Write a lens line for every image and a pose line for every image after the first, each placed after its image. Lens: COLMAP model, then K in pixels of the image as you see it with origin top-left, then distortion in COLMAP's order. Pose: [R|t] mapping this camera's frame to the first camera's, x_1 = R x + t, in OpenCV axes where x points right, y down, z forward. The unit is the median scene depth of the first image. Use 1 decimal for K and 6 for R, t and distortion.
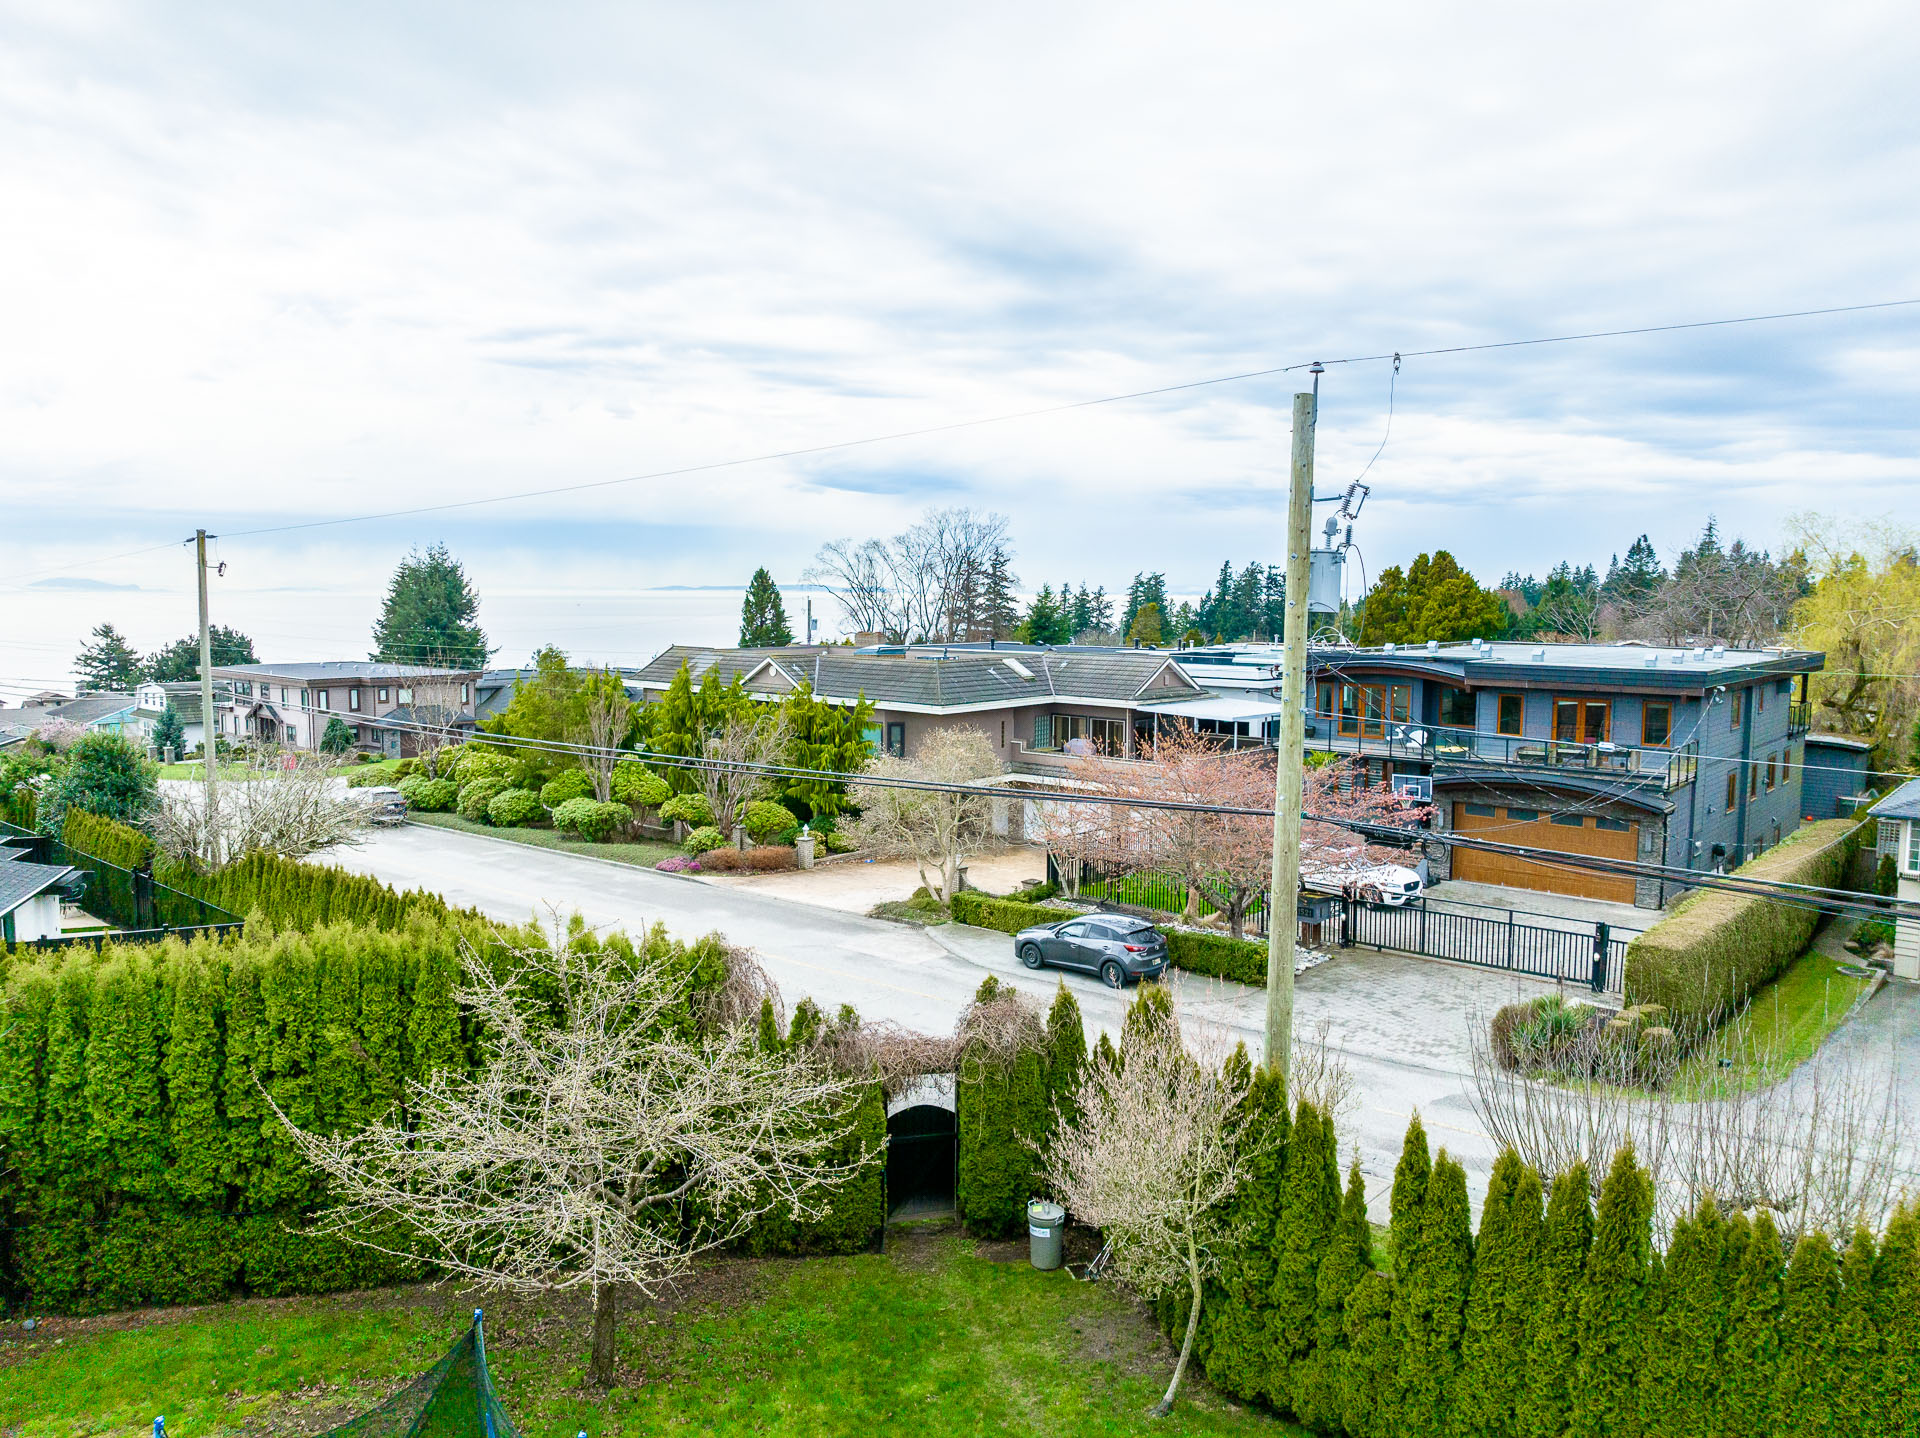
lens RADIAL K [[1352.3, 0, 962.5], [0, 1352.3, 717.8], [0, 0, 1]] dist [-0.043584, 0.010569]
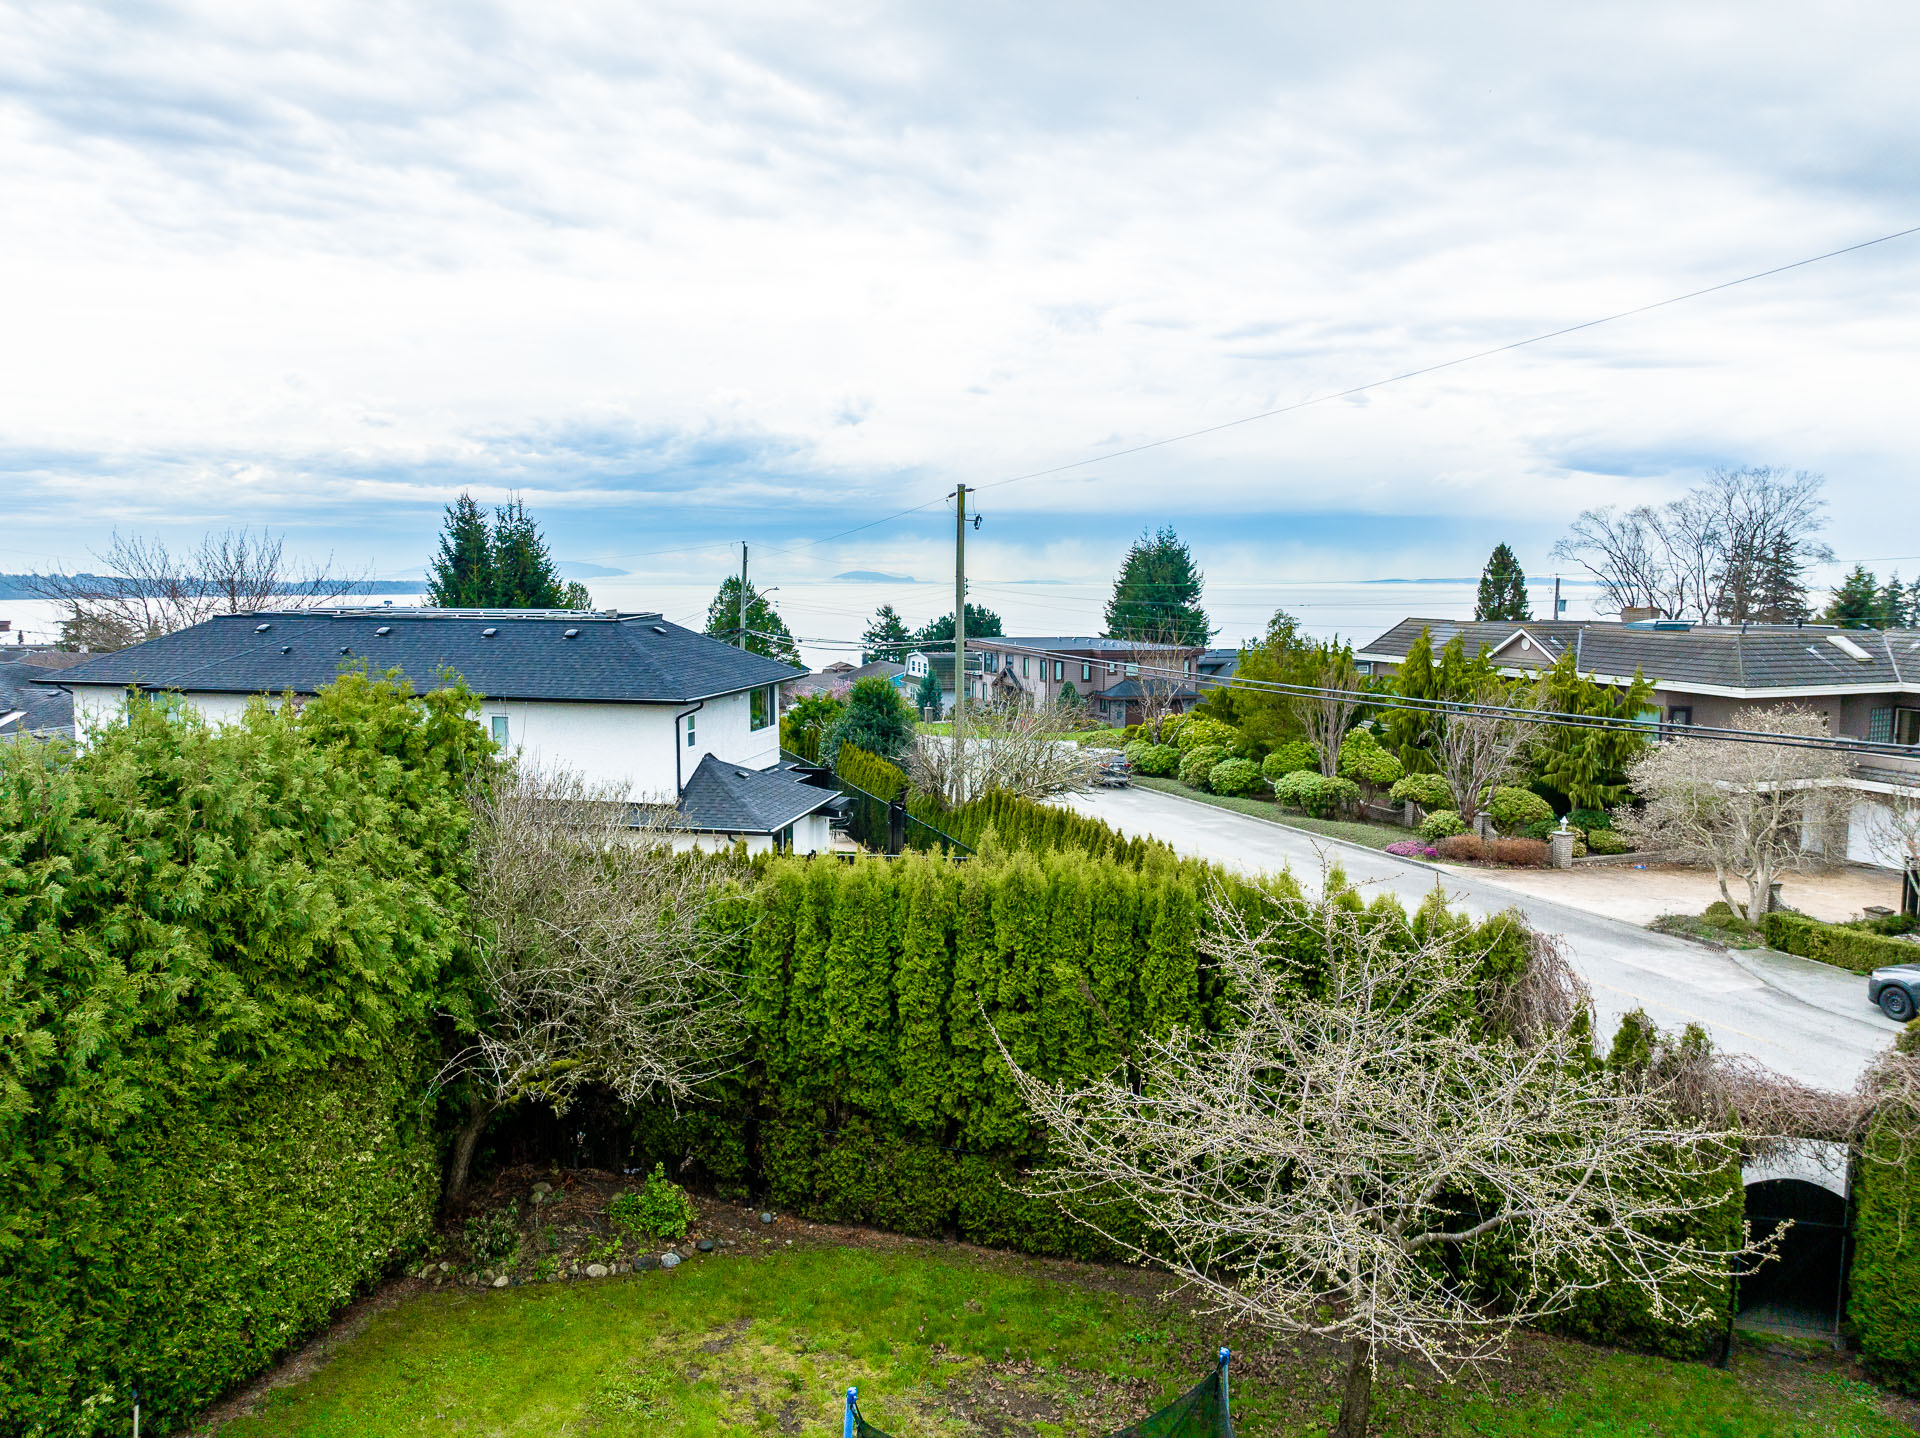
lens RADIAL K [[1352.3, 0, 958.7], [0, 1352.3, 717.3], [0, 0, 1]] dist [-0.043584, 0.010569]
pose [[0.868259, 0.048093, -0.493775, -0.090705], [-0.045737, 0.998811, 0.016858, 0.053978], [0.493999, 0.007947, 0.869426, 0.175258]]
